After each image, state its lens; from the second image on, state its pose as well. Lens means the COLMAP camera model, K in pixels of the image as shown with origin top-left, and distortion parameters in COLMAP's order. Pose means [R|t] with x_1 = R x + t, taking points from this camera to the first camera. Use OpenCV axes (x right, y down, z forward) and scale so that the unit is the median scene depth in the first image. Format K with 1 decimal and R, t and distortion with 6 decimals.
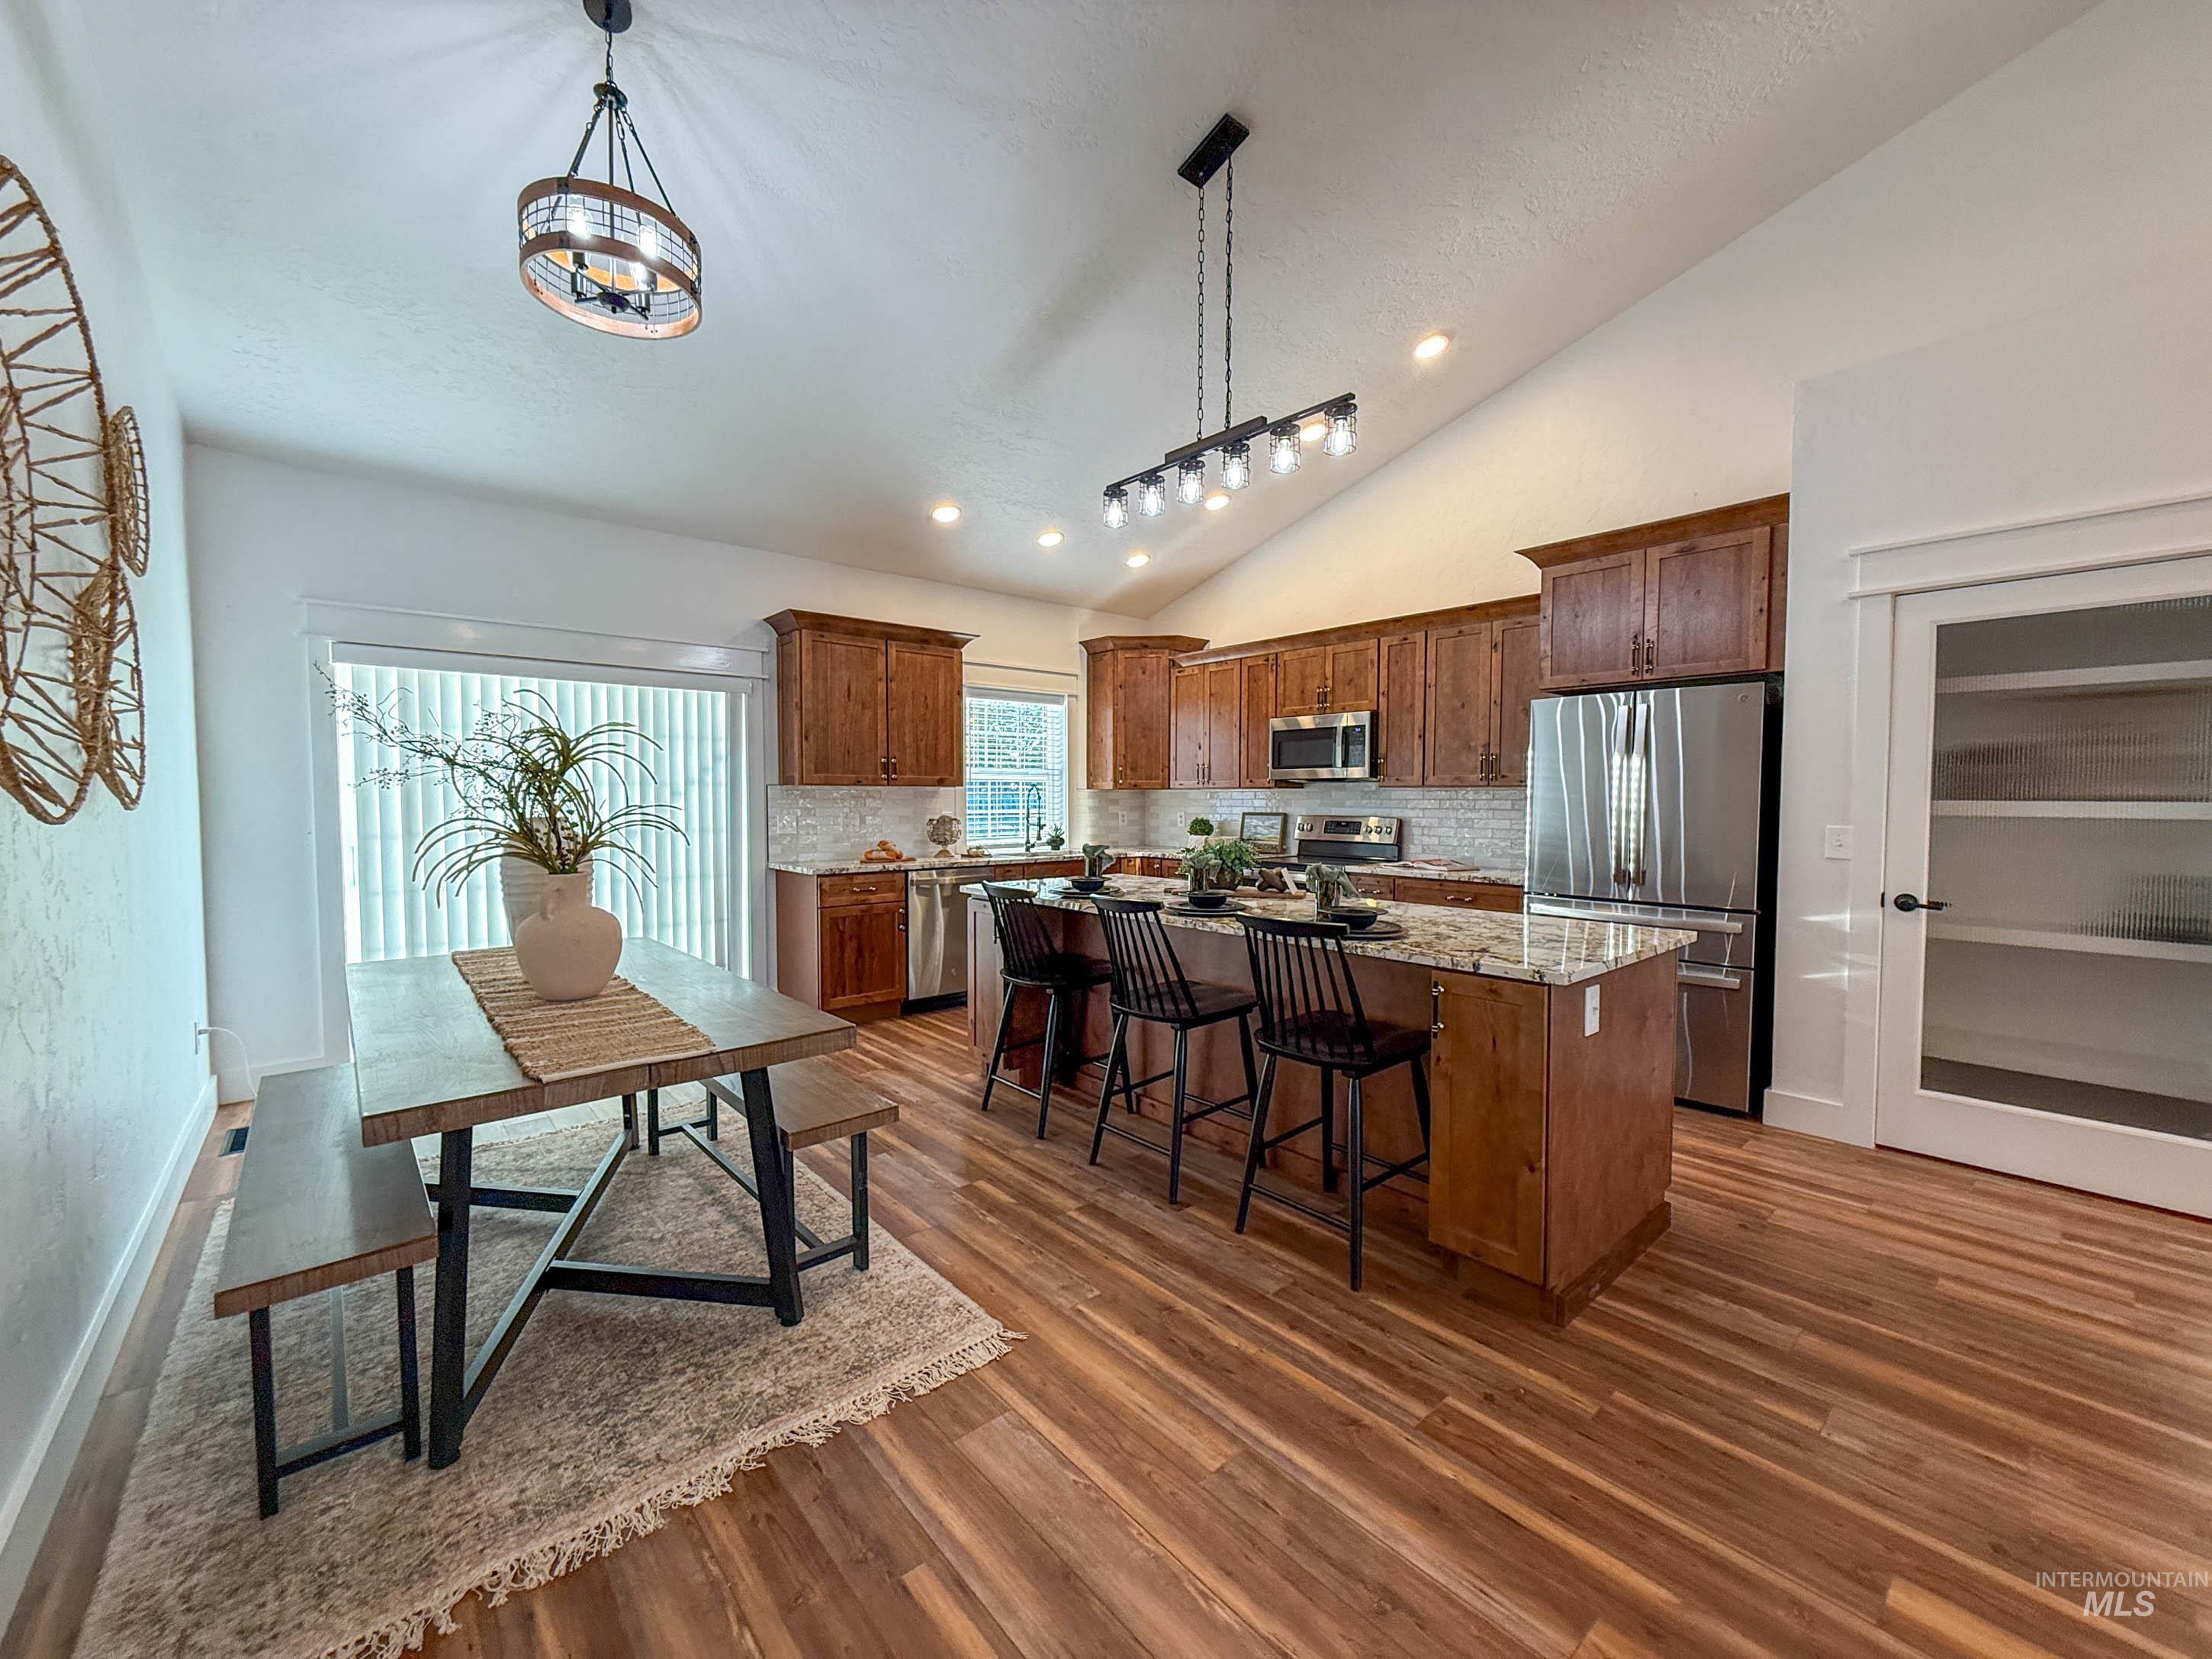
lens RADIAL K [[880.8, 0, 1107.4], [0, 880.8, 832.3], [0, 0, 1]] dist [0.001304, -0.000218]
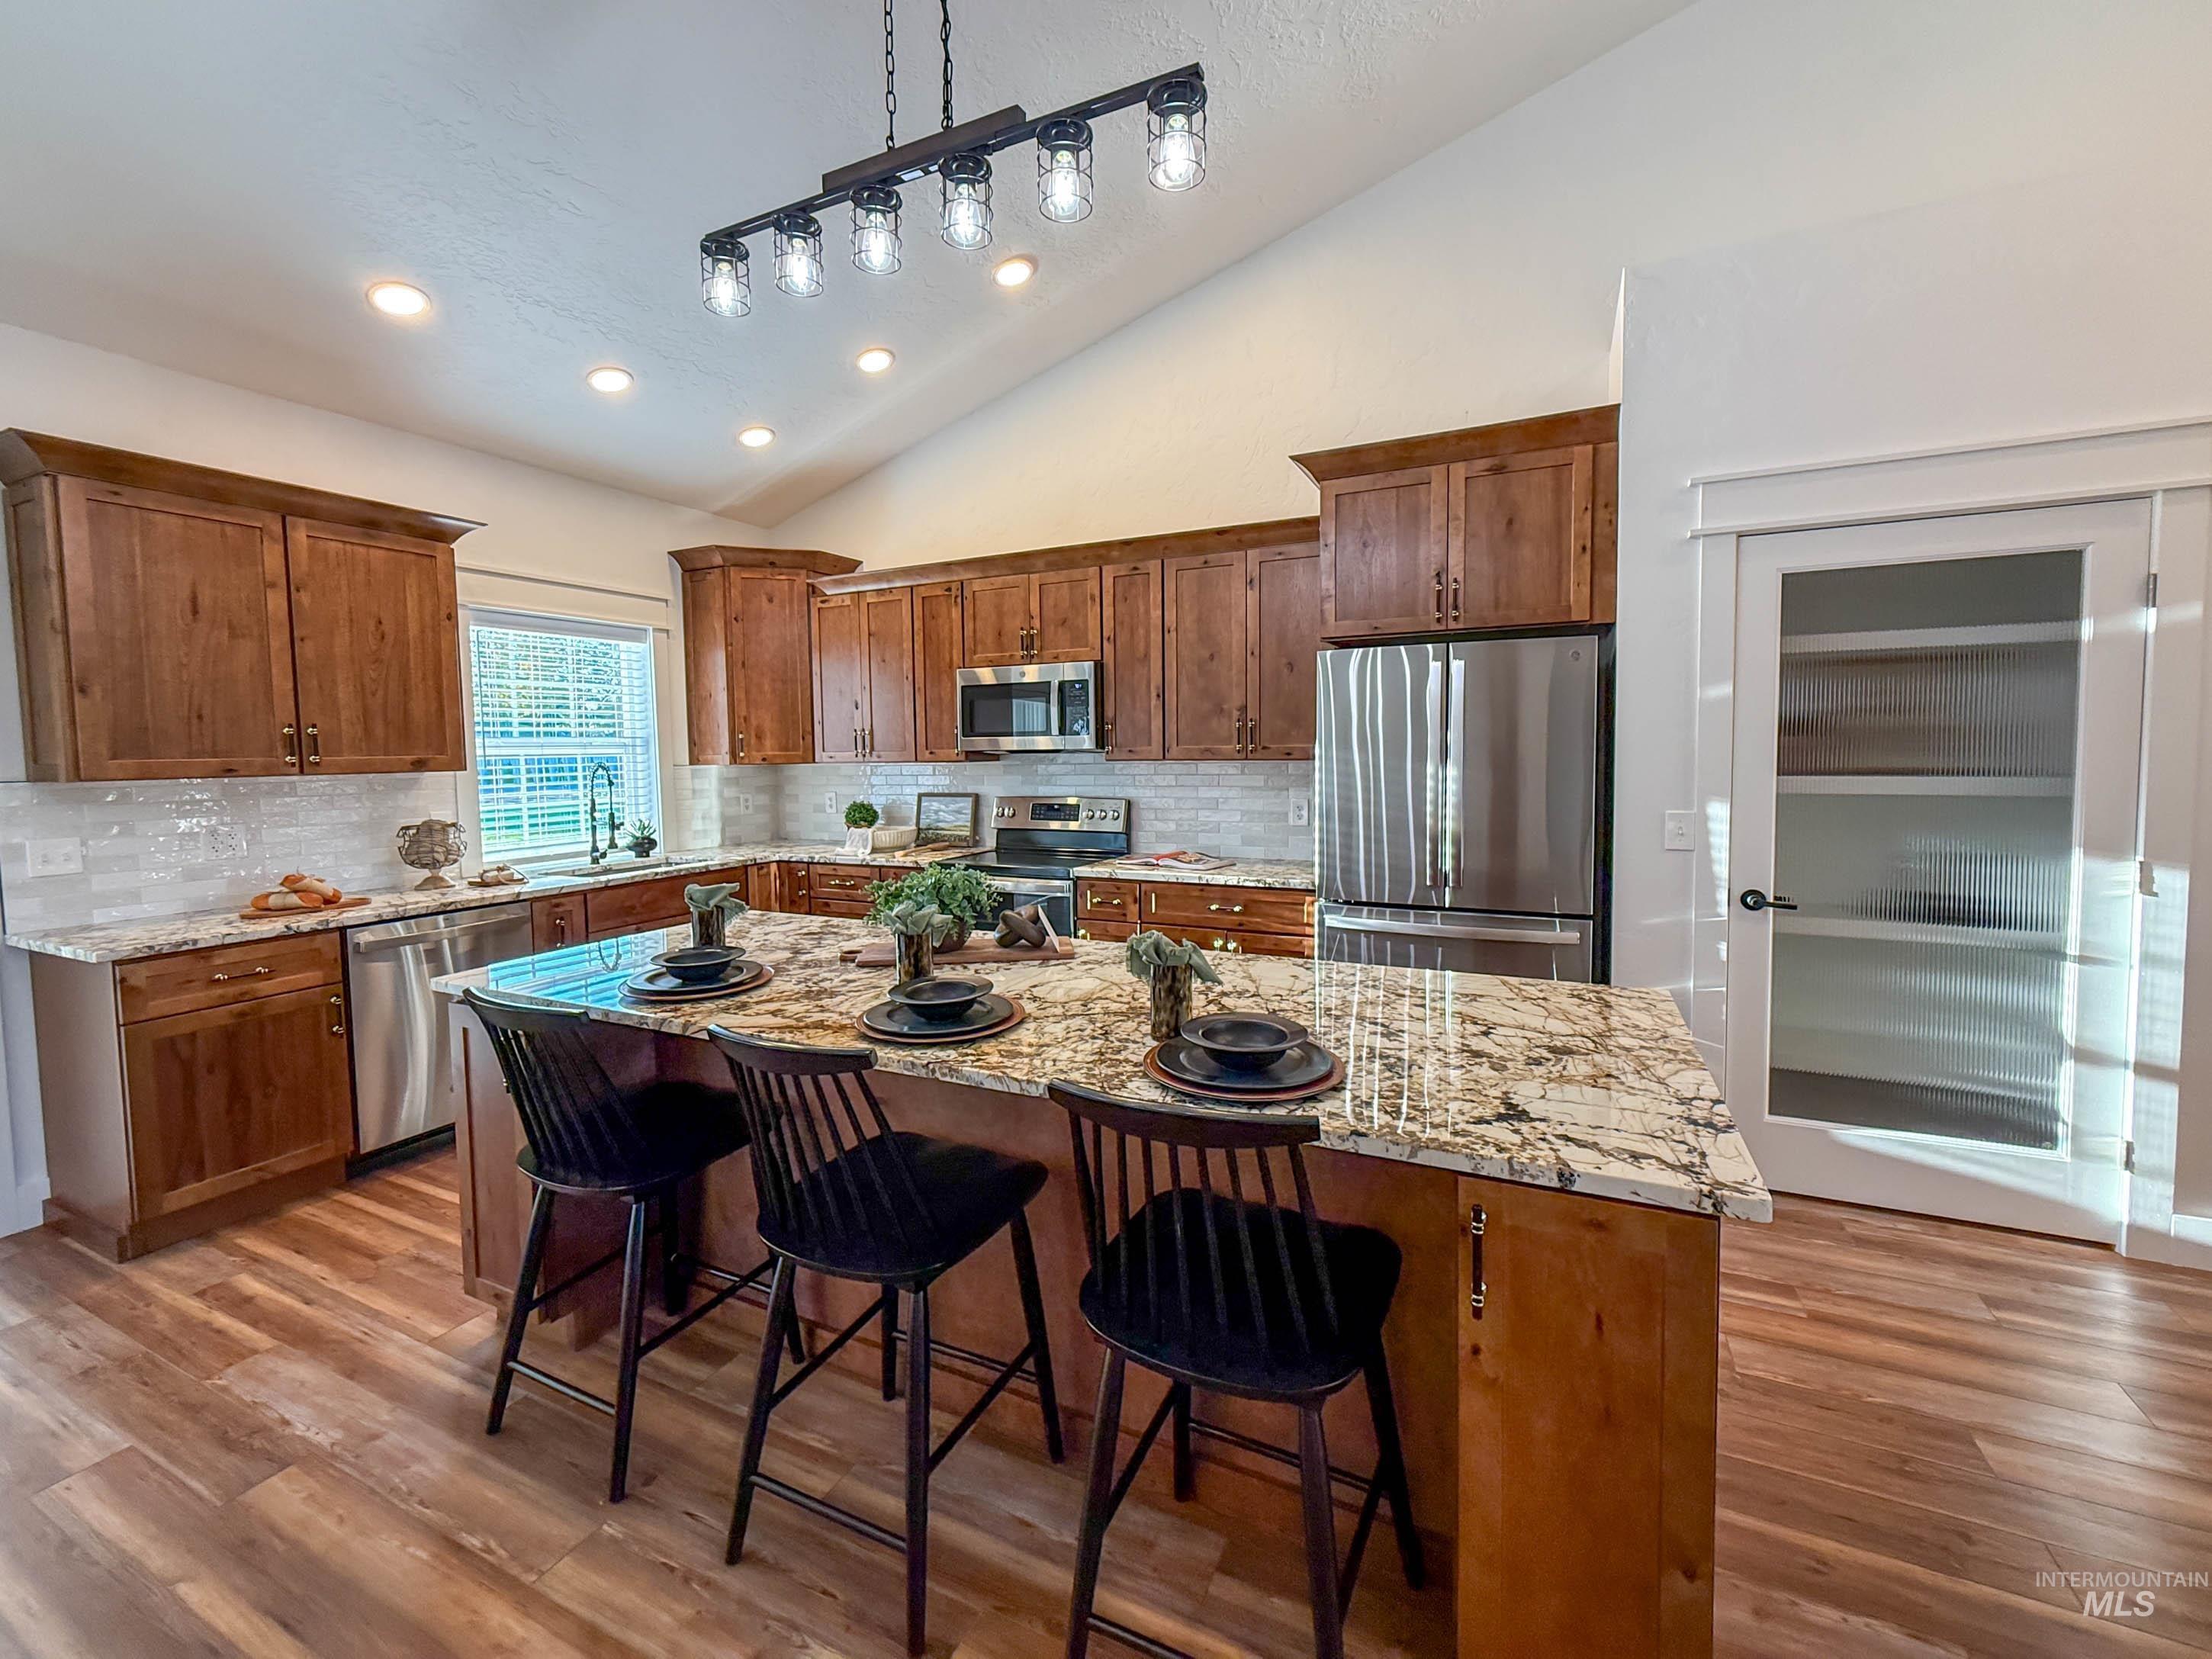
lens RADIAL K [[913.6, 0, 1106.8], [0, 913.6, 799.7], [0, 0, 1]] dist [0.000867, 0.000092]
pose [[0.918942, -0.037674, 0.392588, -0.005912], [0.032237, 0.999271, 0.020436, -0.033851], [-0.393072, -0.006124, 0.919487, 0.267151]]
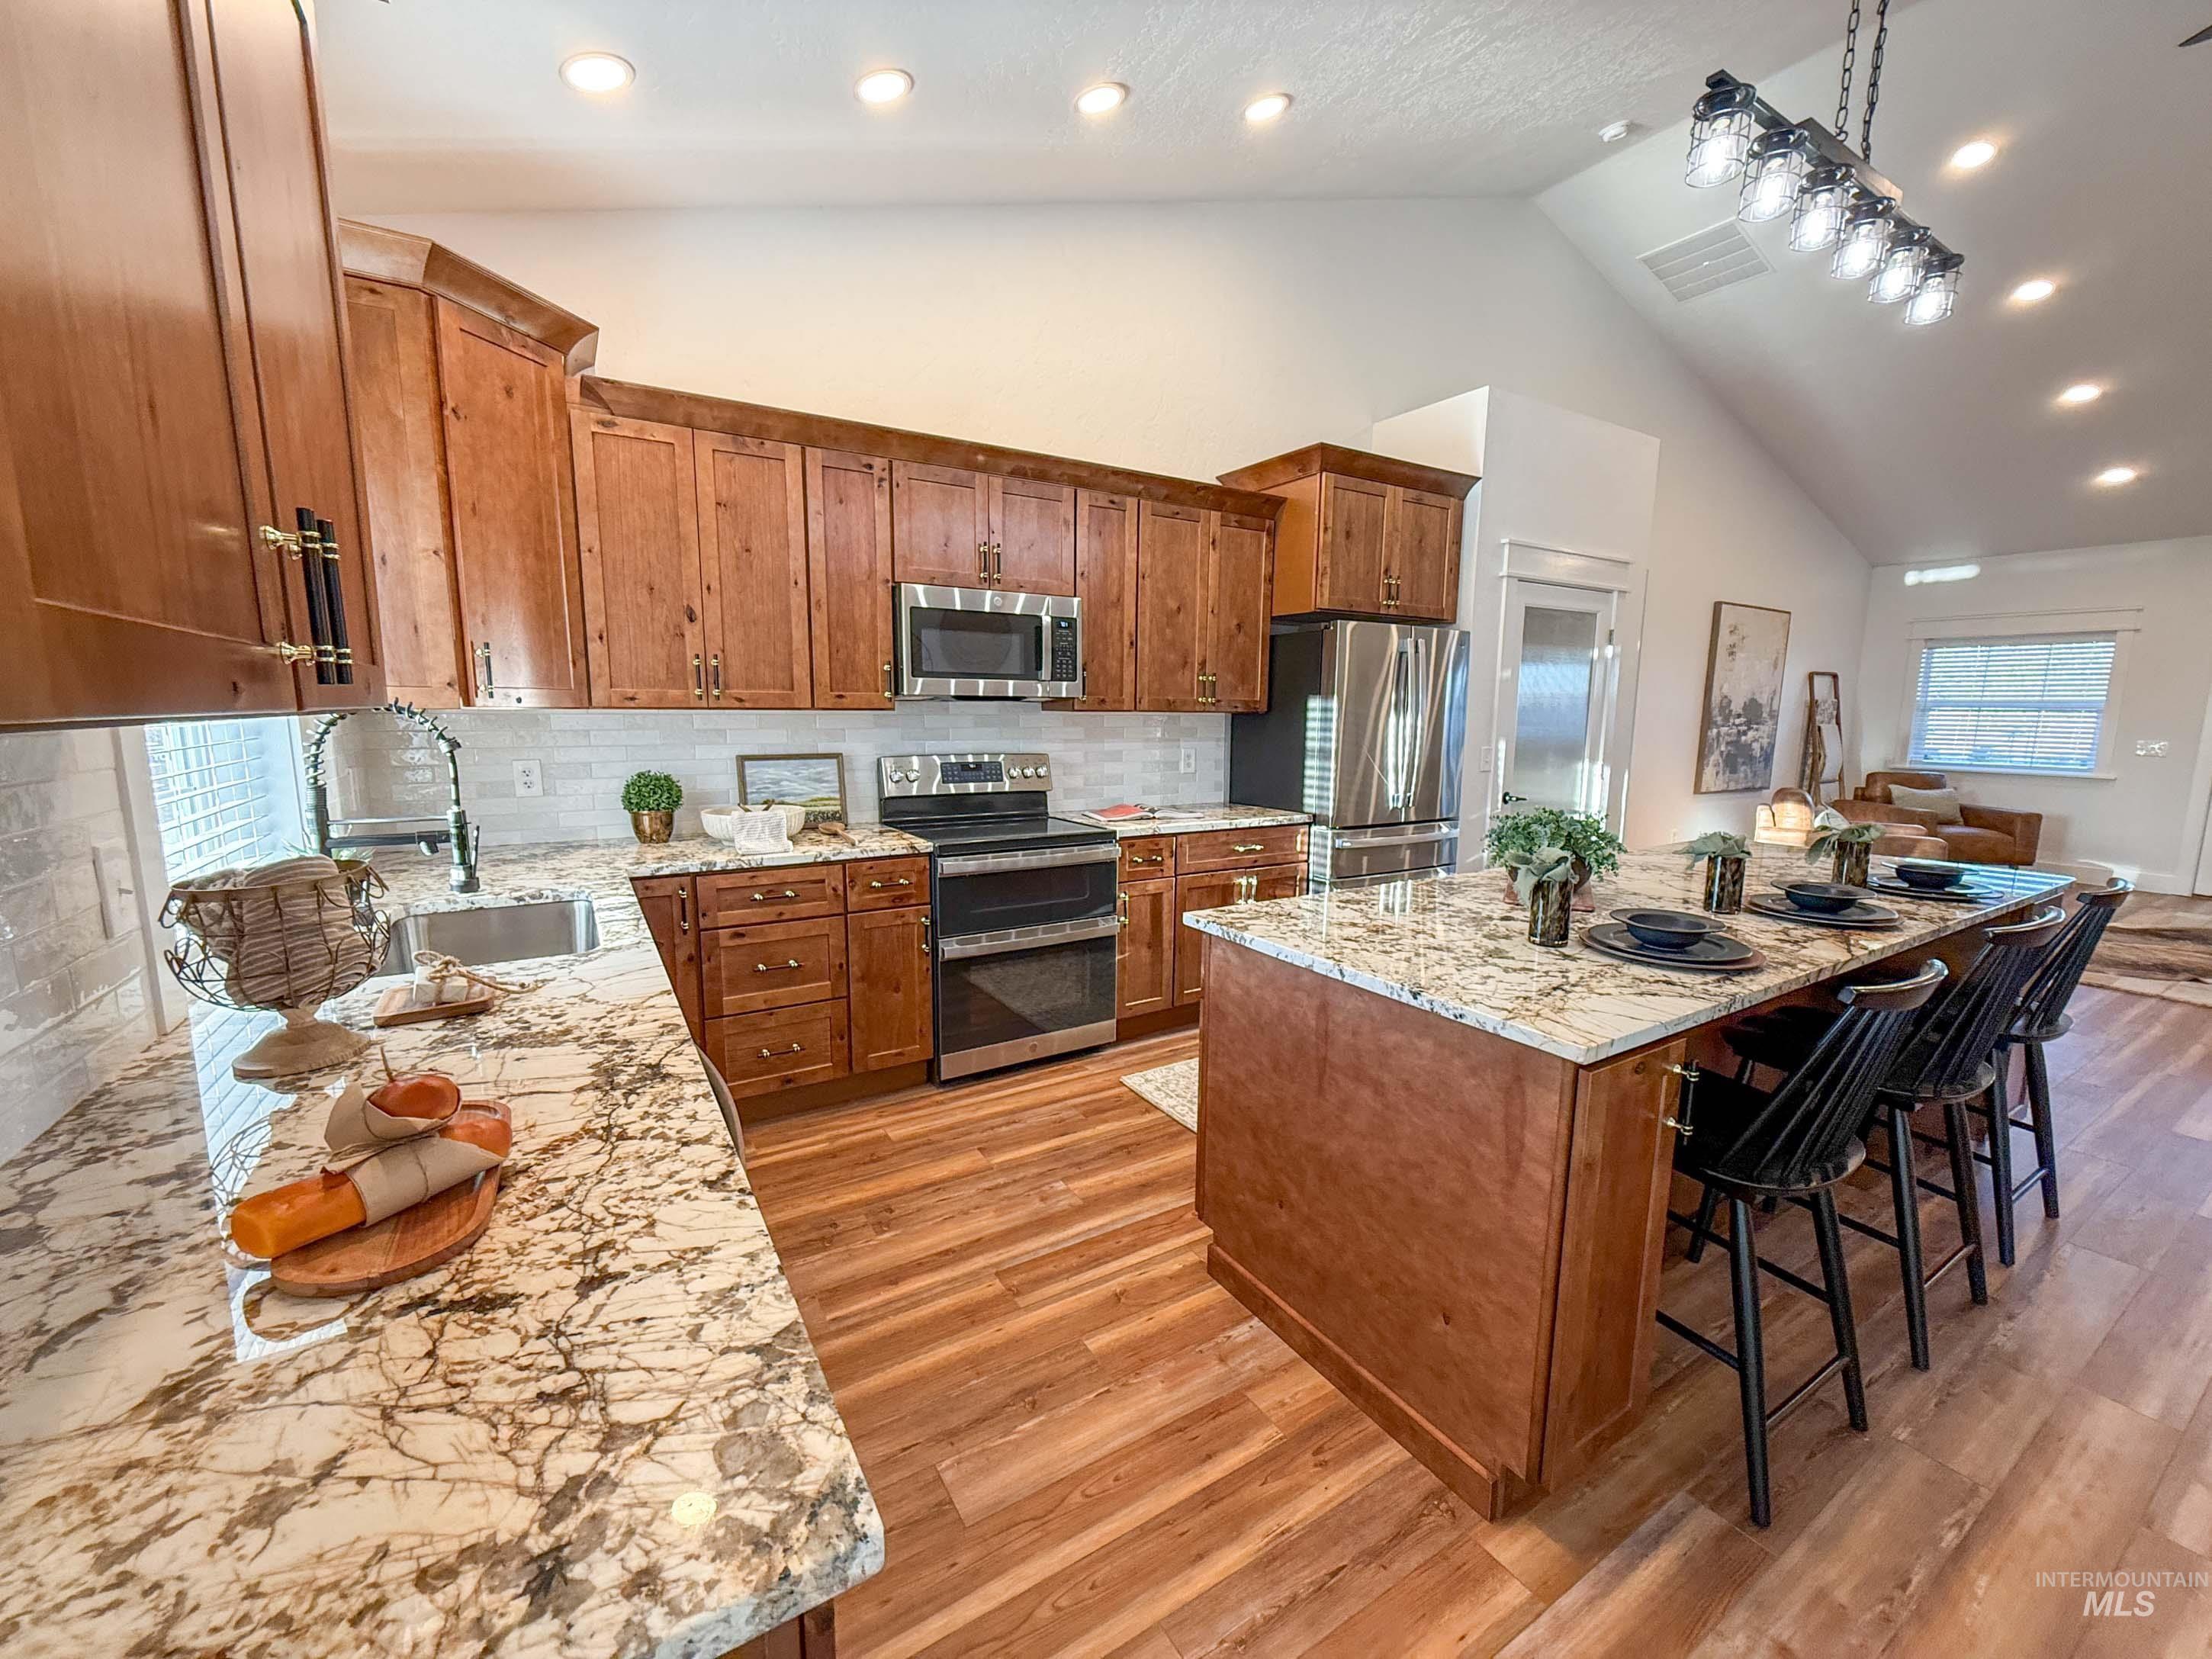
lens RADIAL K [[880.8, 0, 1107.4], [0, 880.8, 832.3], [0, 0, 1]] dist [0.001304, -0.000218]
pose [[0.159881, -0.140856, 0.977035, -0.385309], [0.030227, 0.990002, 0.137779, -0.051886], [-0.986673, 0.007505, 0.162541, 0.866774]]
